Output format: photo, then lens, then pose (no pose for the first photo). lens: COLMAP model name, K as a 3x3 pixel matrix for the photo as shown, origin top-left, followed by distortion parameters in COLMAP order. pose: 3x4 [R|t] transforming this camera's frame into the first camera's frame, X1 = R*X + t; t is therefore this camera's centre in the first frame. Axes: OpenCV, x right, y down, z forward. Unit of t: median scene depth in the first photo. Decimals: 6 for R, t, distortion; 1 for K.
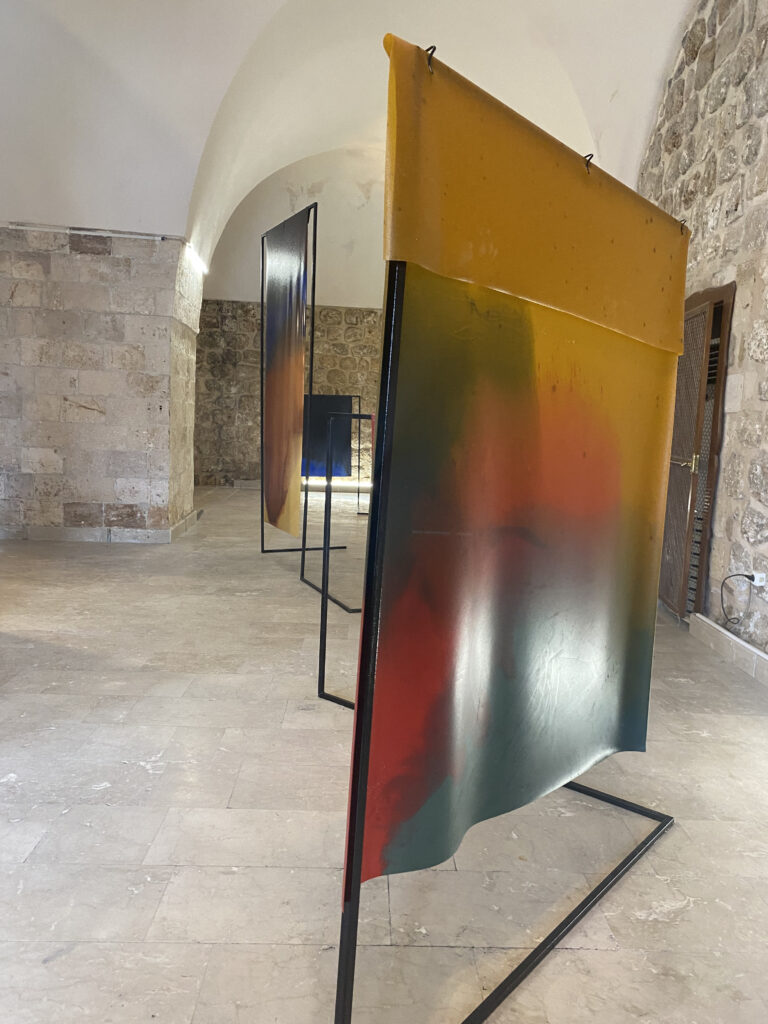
lens RADIAL K [[776.1, 0, 384.0], [0, 776.1, 511.6], [0, 0, 1]] dist [-0.000599, -0.000141]
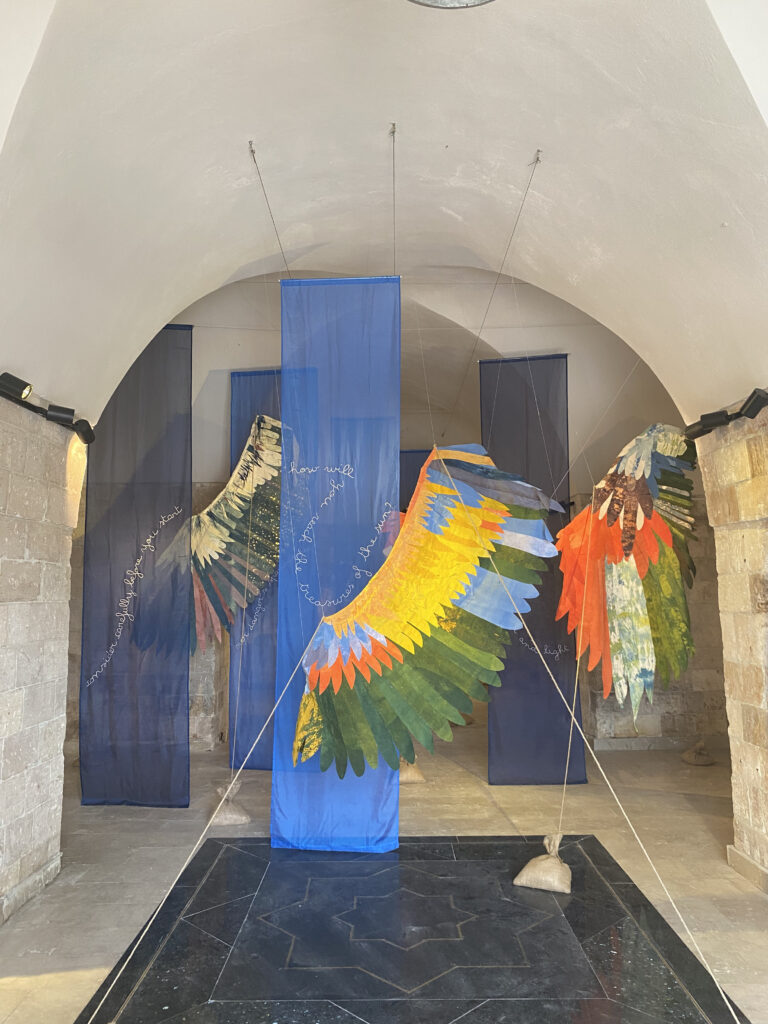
lens RADIAL K [[776.1, 0, 383.3], [0, 776.1, 512.1], [0, 0, 1]] dist [-0.000599, -0.000141]
pose [[0.996436, -0.064091, -0.054843, -0.866227], [0.051168, 0.976129, -0.211077, -0.092169], [0.067062, 0.207519, 0.975930, -0.276022]]
